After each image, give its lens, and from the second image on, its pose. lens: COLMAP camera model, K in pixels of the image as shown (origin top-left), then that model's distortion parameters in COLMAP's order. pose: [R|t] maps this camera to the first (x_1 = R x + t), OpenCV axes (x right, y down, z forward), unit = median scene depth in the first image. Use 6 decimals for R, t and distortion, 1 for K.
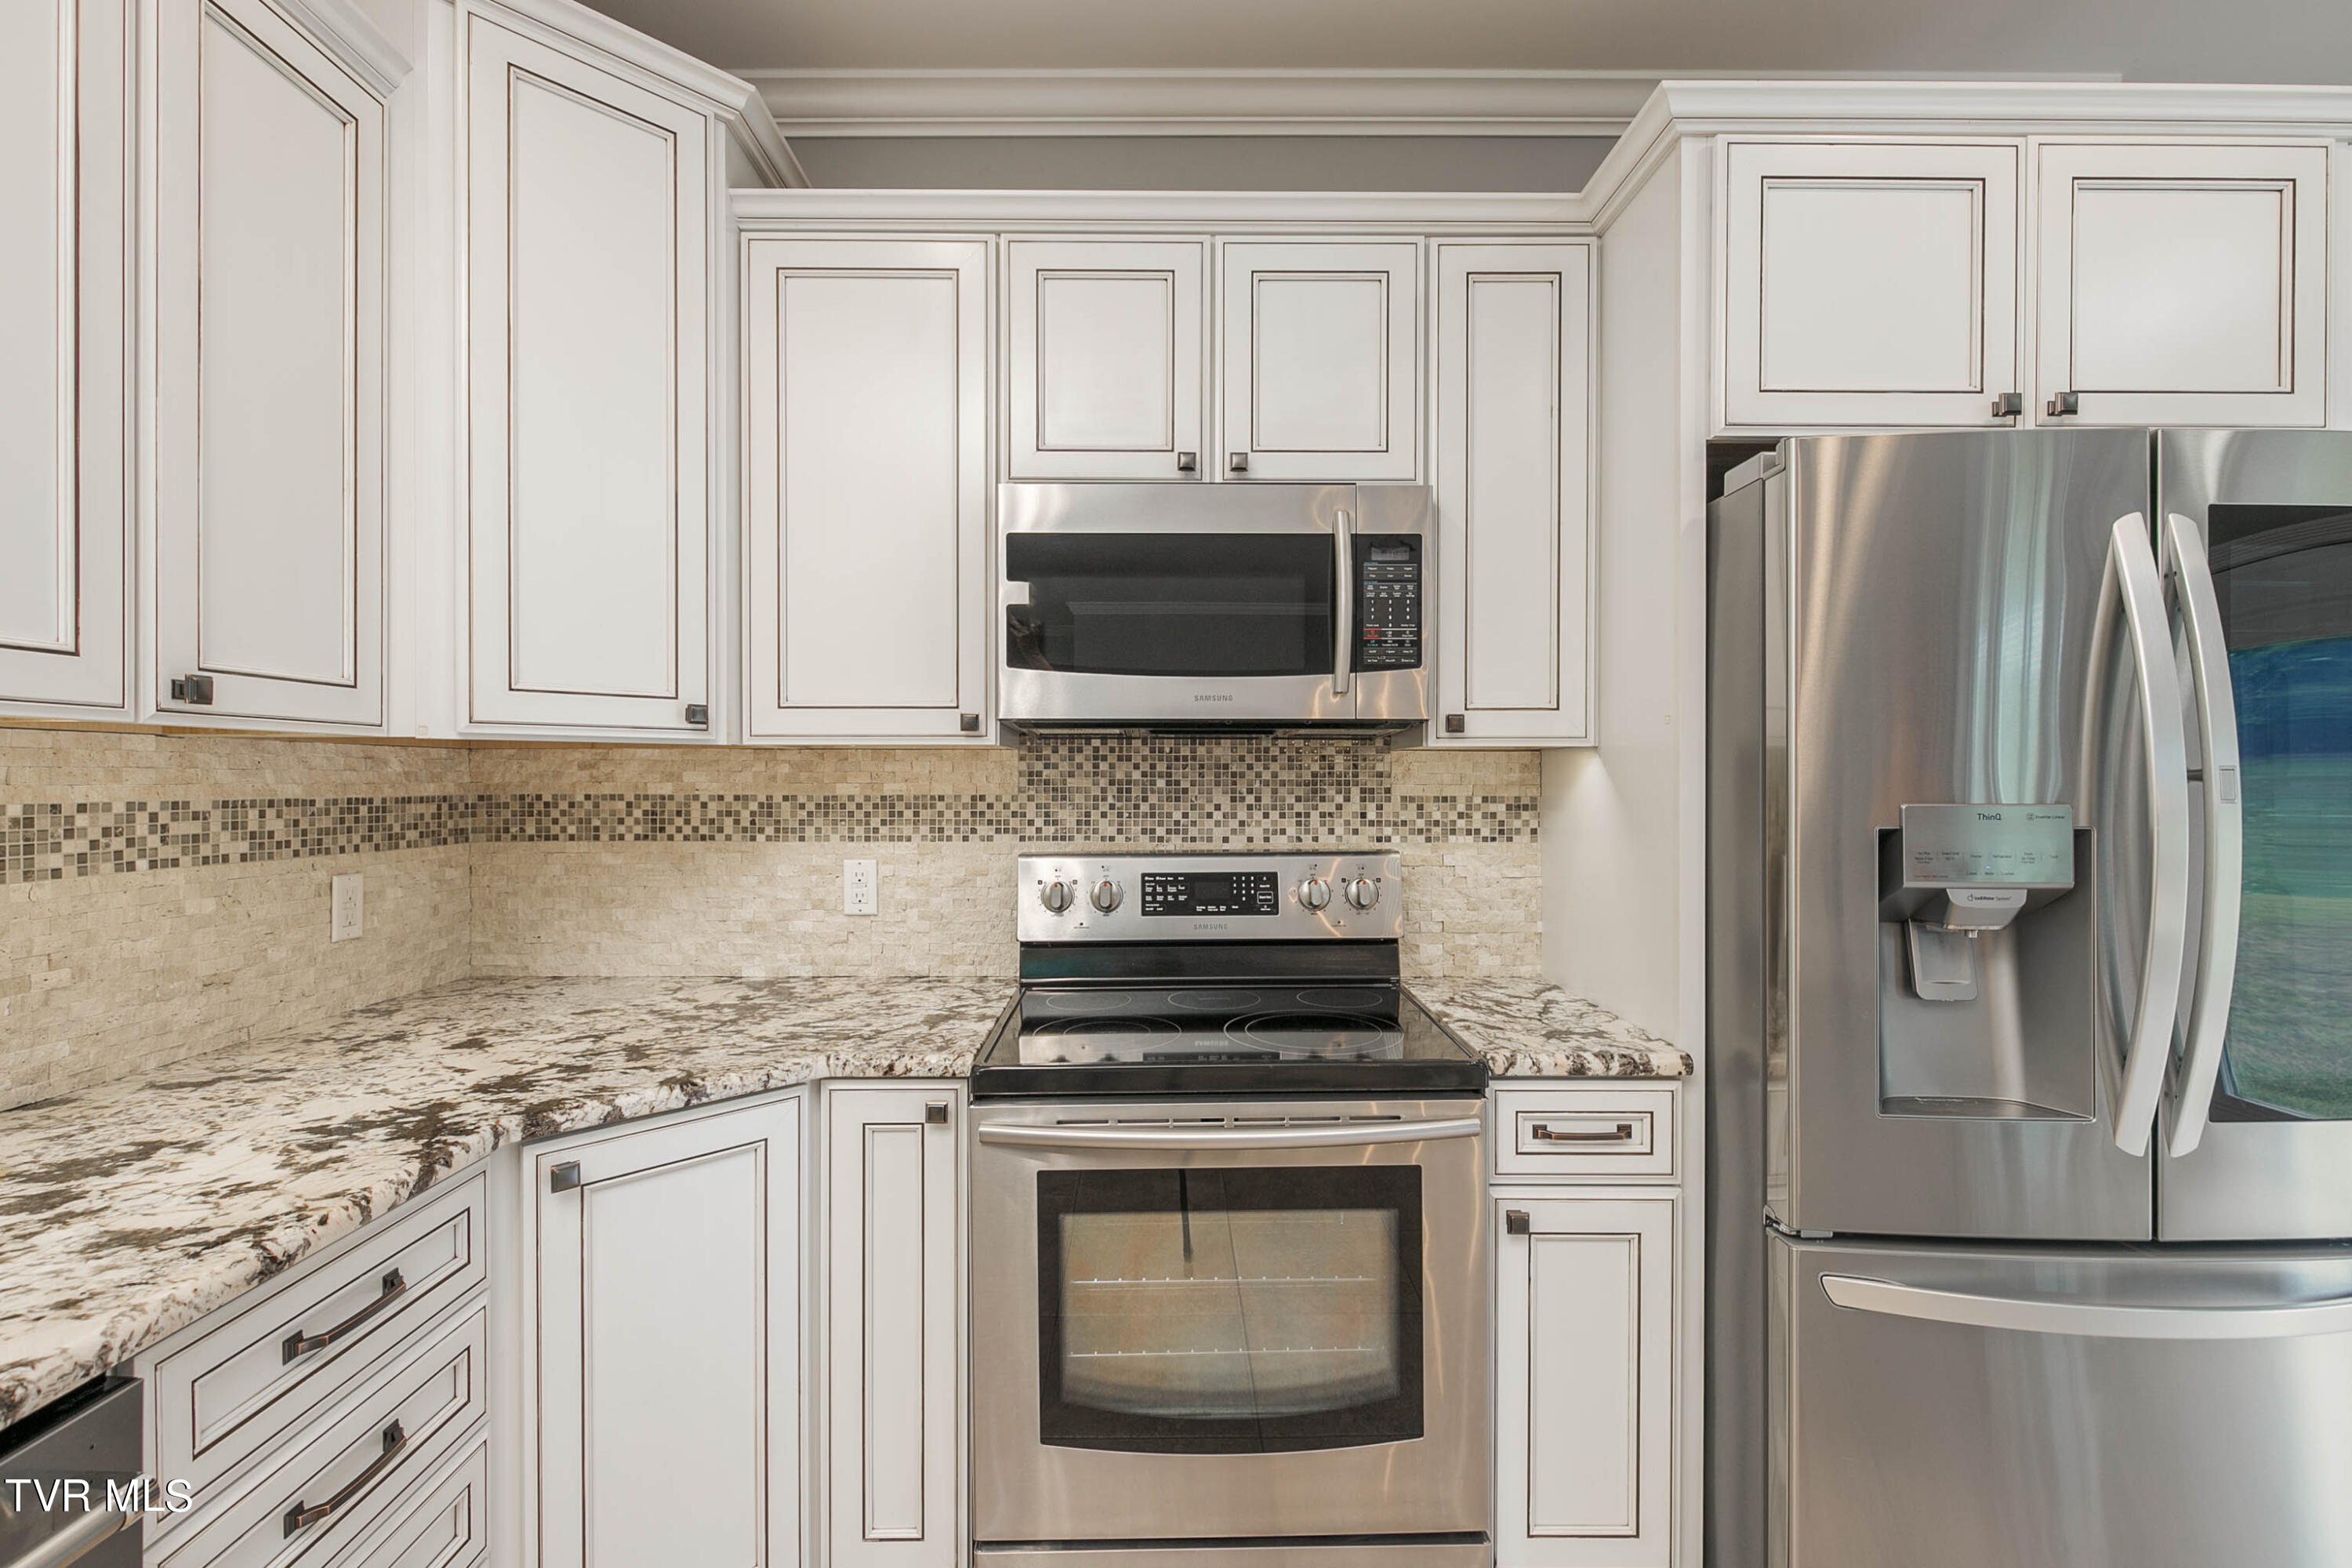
lens RADIAL K [[1086.8, 0, 1174.0], [0, 1086.8, 779.7], [0, 0, 1]] dist [0.015837, -0.005246]
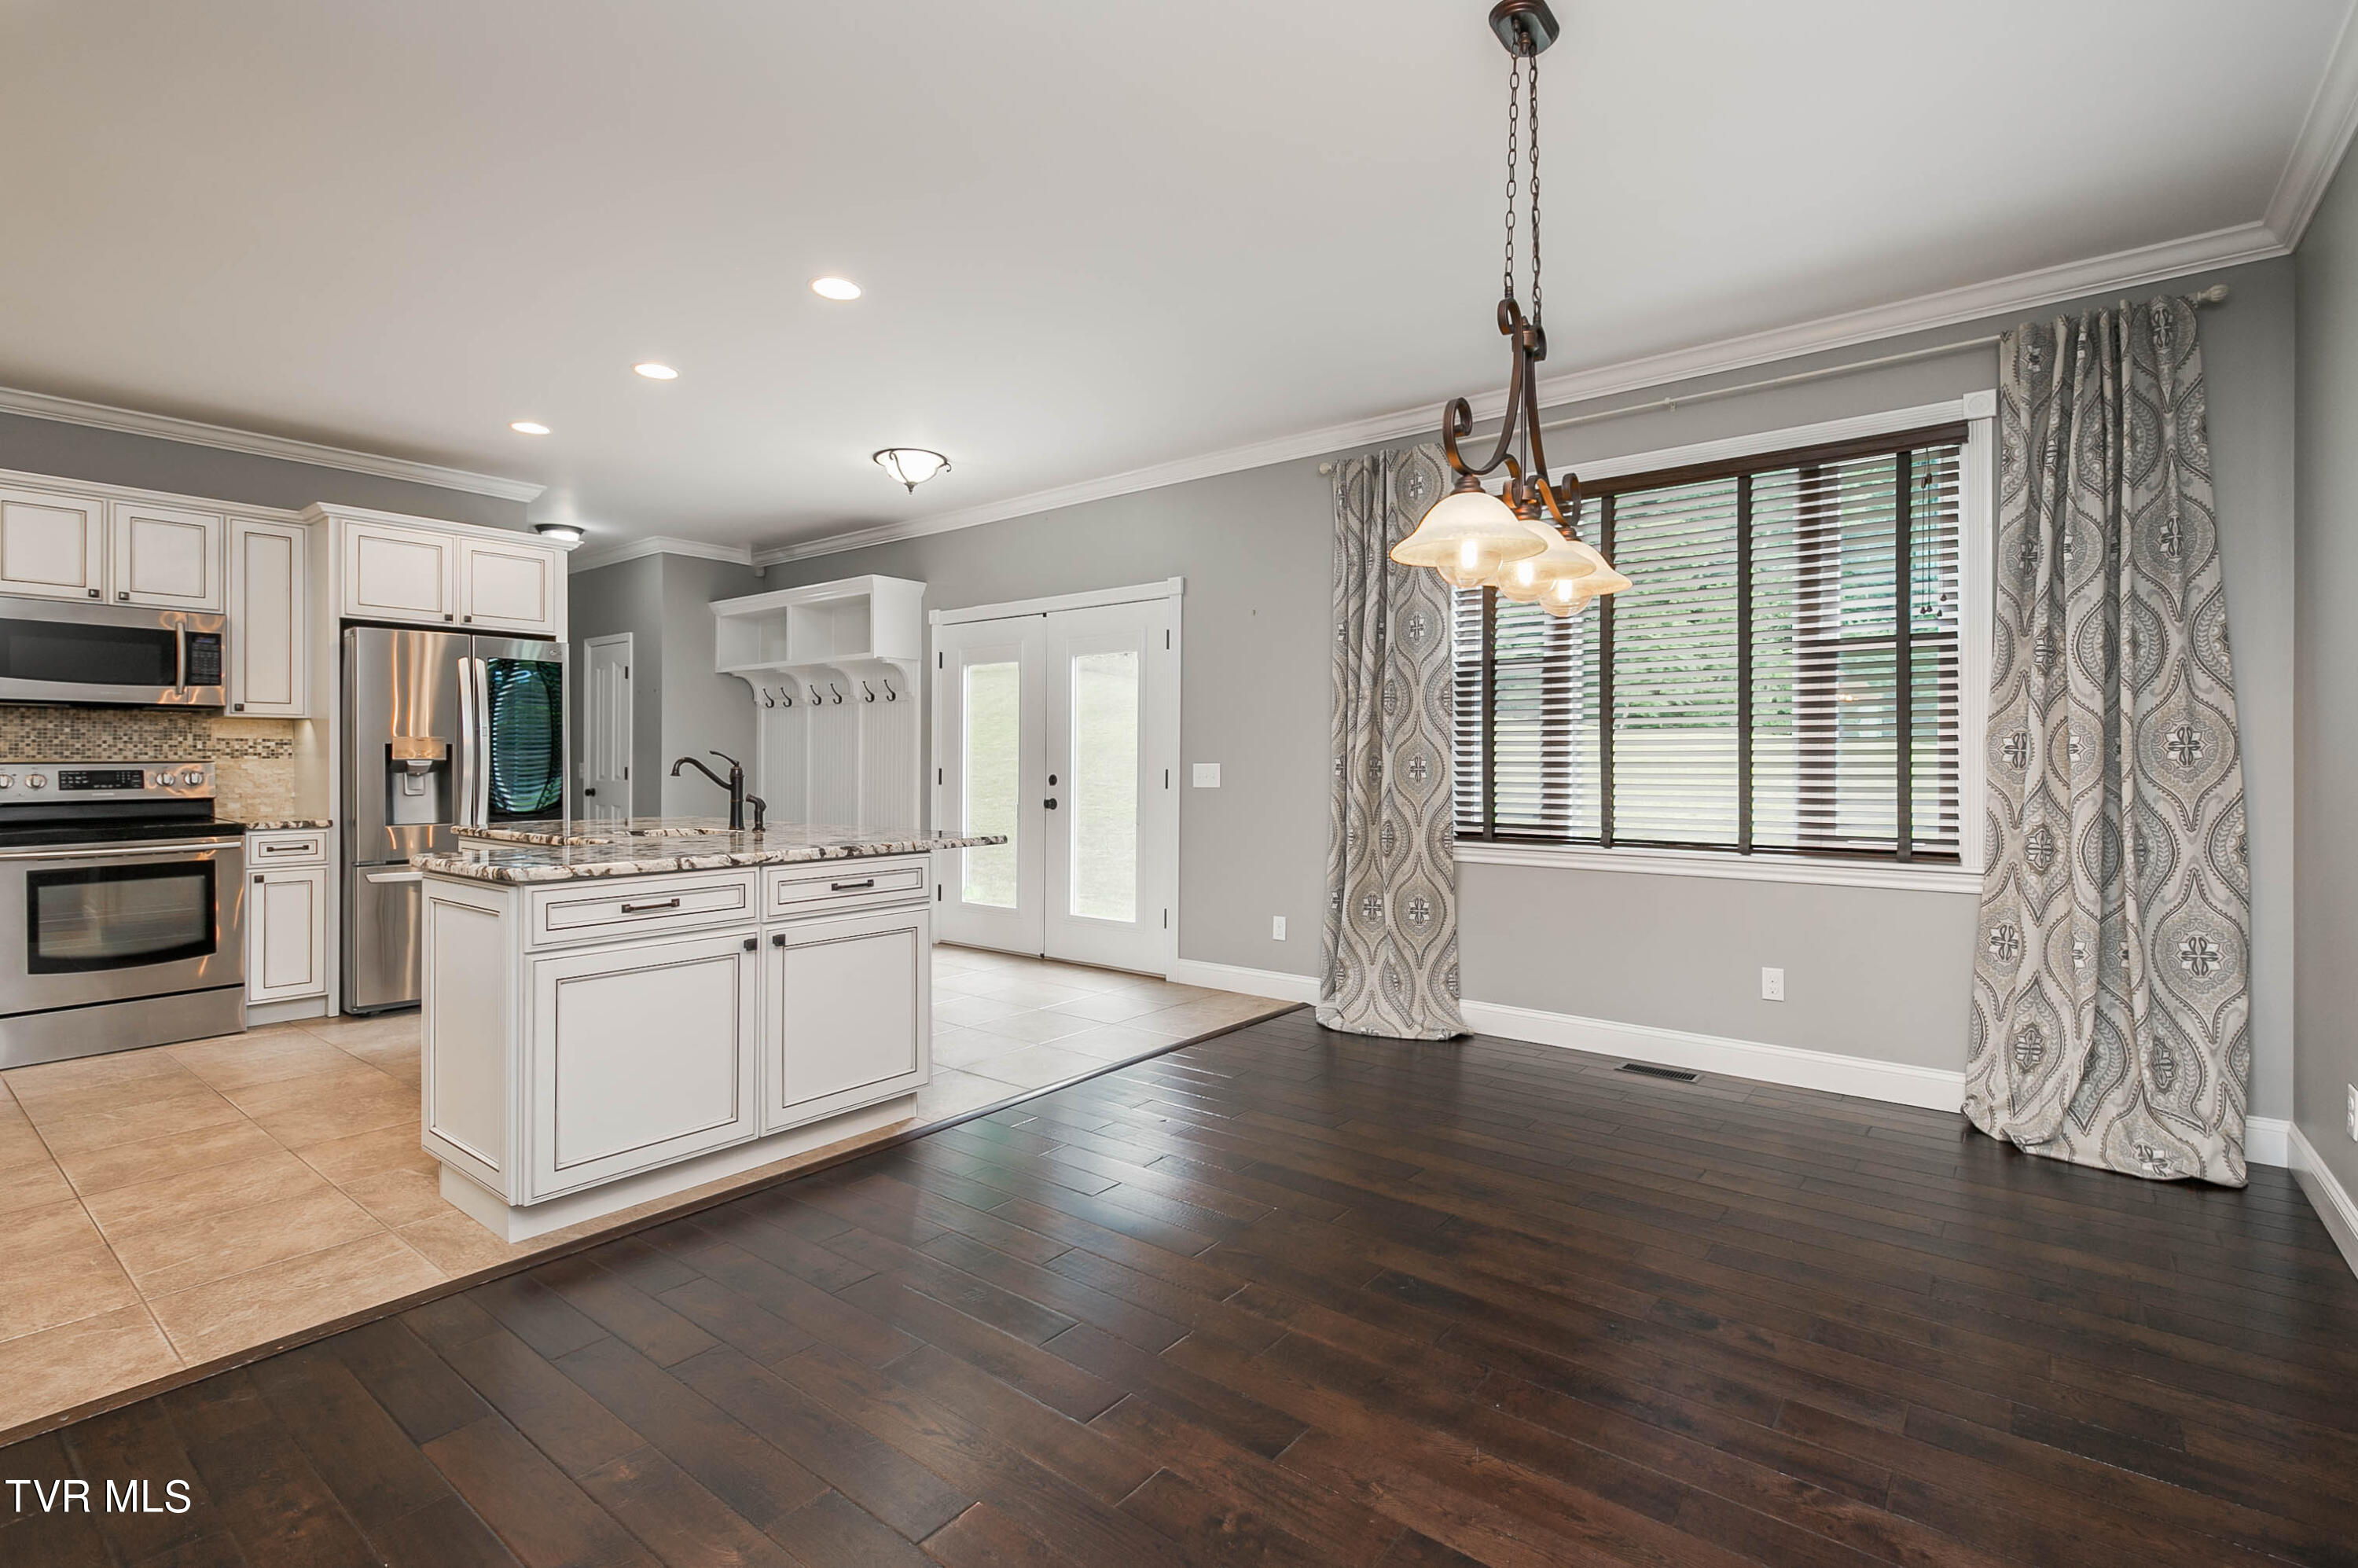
lens RADIAL K [[1089.5, 0, 1140.3], [0, 1089.5, 757.8], [0, 0, 1]] dist [0.015837, -0.005246]
pose [[0.651410, 0.001611, 0.758724, -0.334344], [0.003953, 0.999977, -0.005516, 0.092985], [-0.758716, 0.006592, 0.651389, -2.381539]]
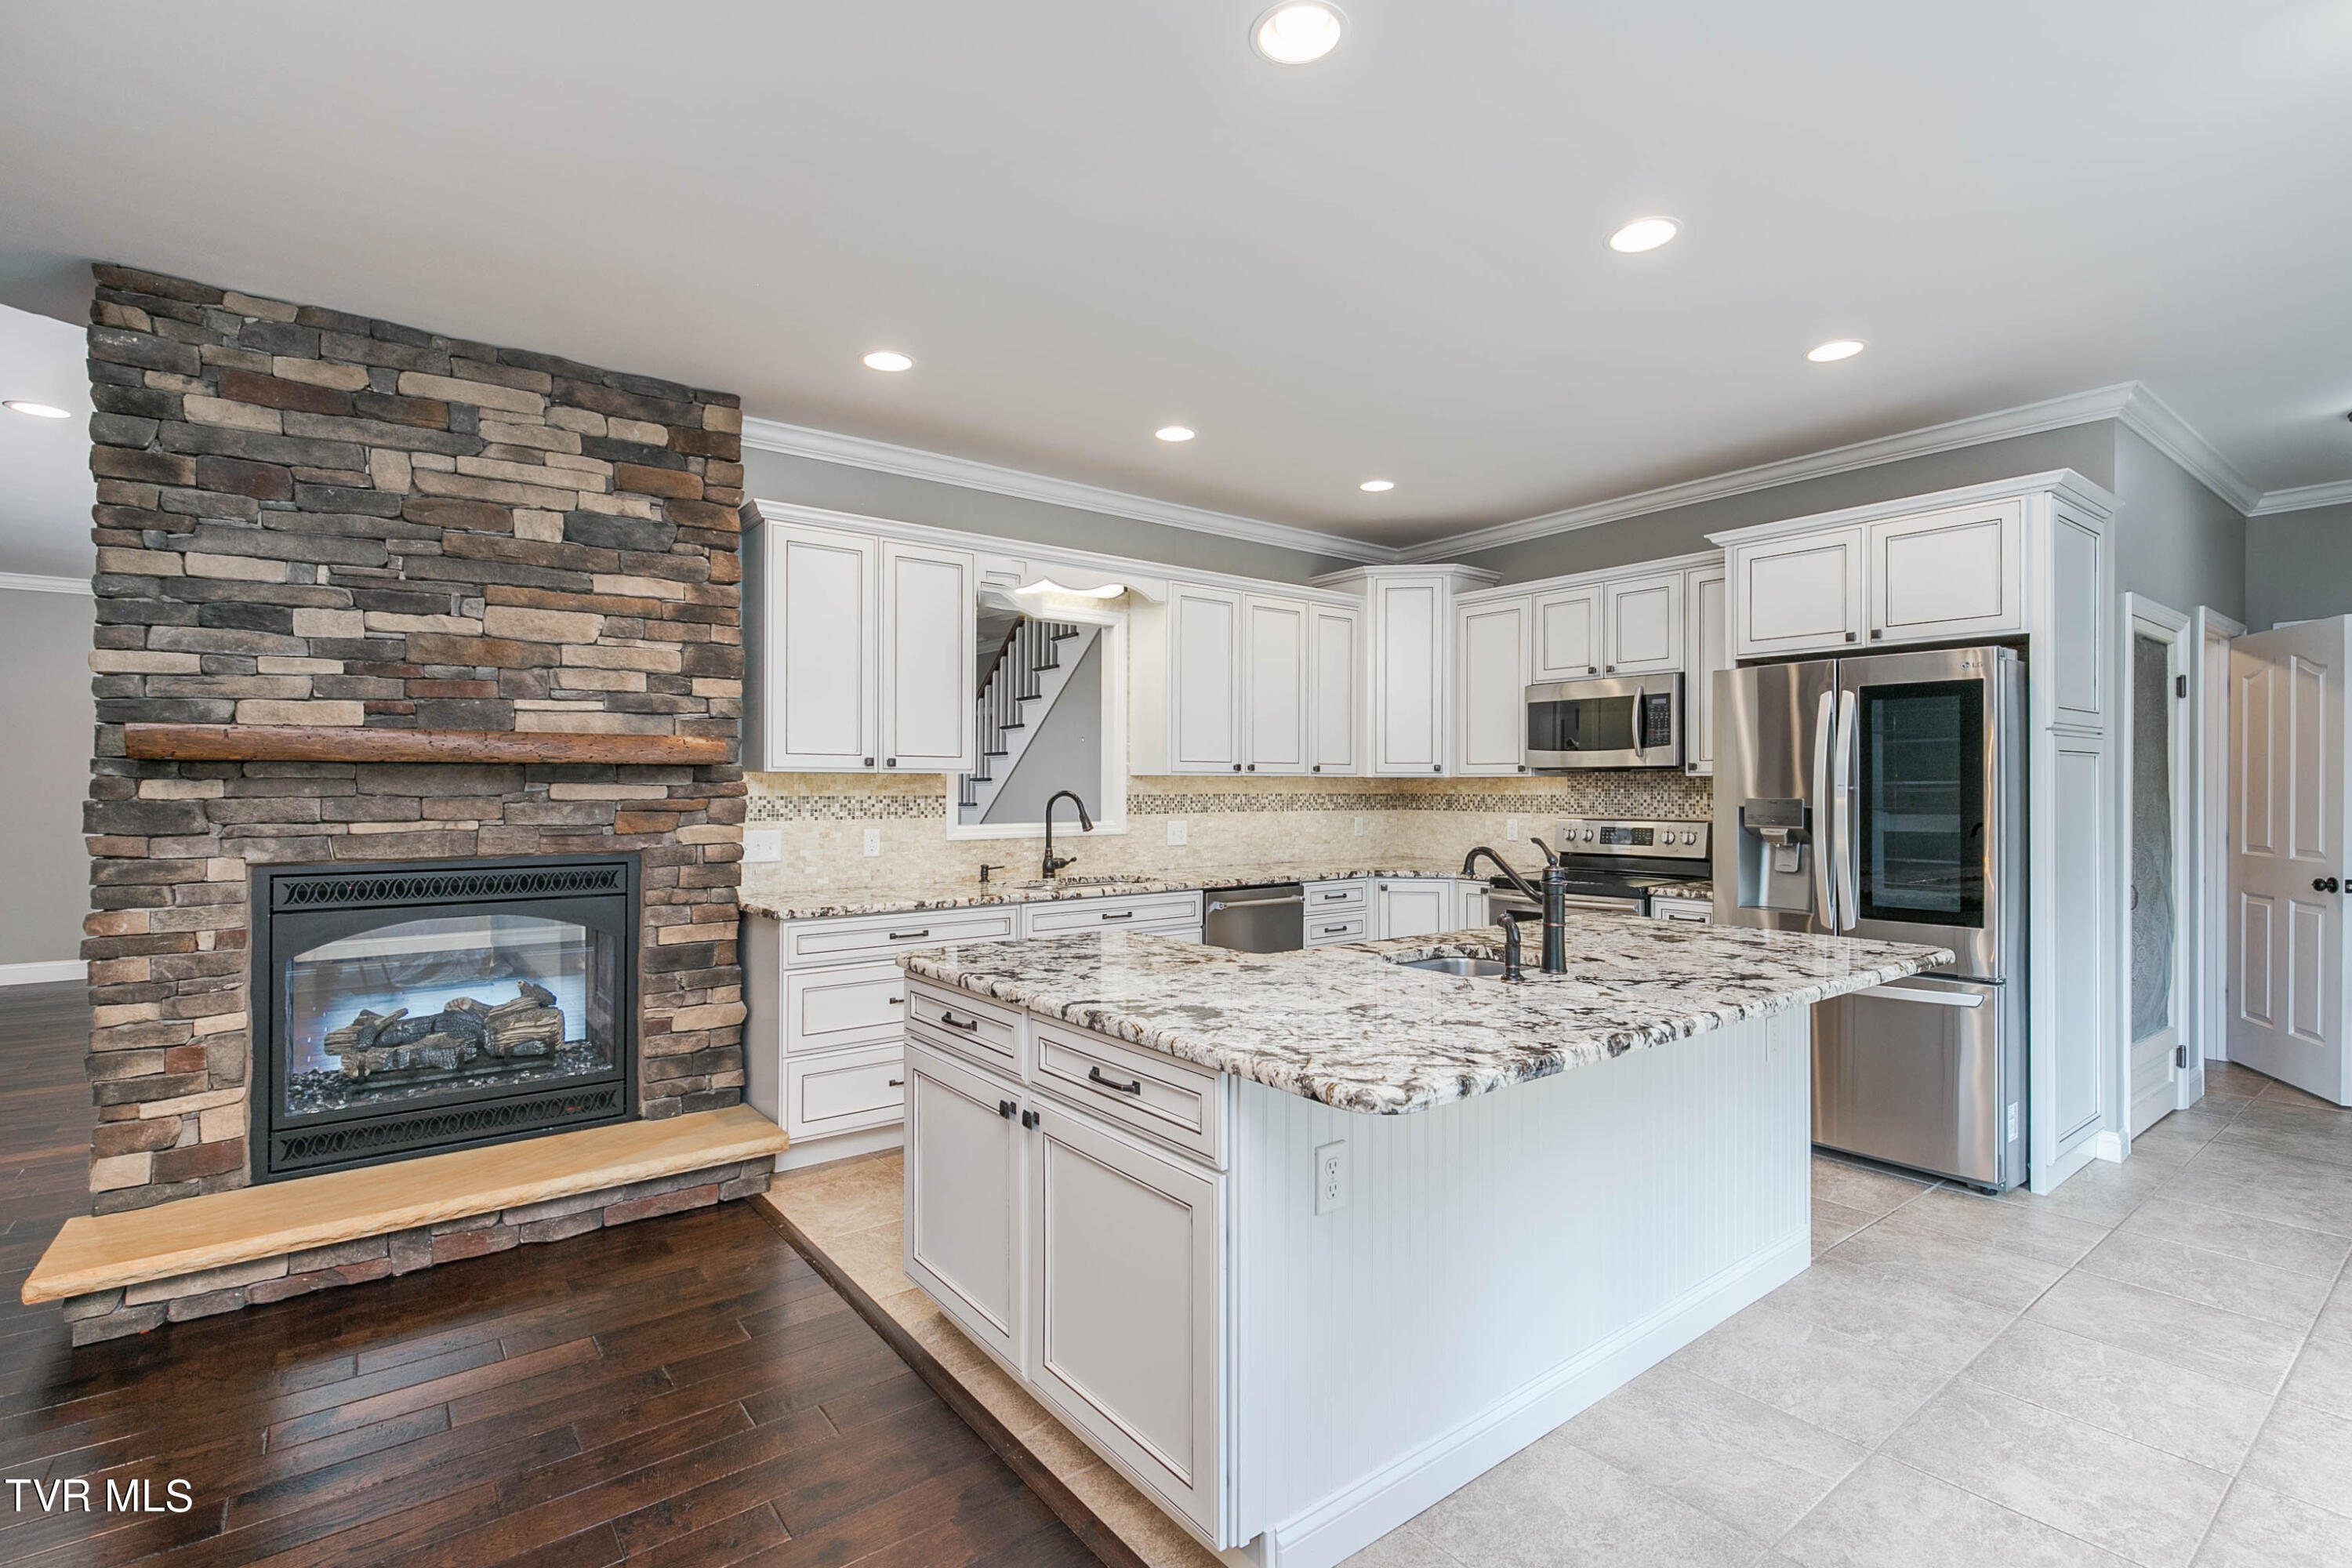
lens RADIAL K [[1086.8, 0, 1164.9], [0, 1086.8, 776.6], [0, 0, 1]] dist [0.015837, -0.005246]
pose [[0.591986, -0.007145, -0.805917, 1.592393], [-0.003474, 0.999929, -0.011417, 0.003810], [0.805941, 0.009558, 0.591919, -1.466485]]
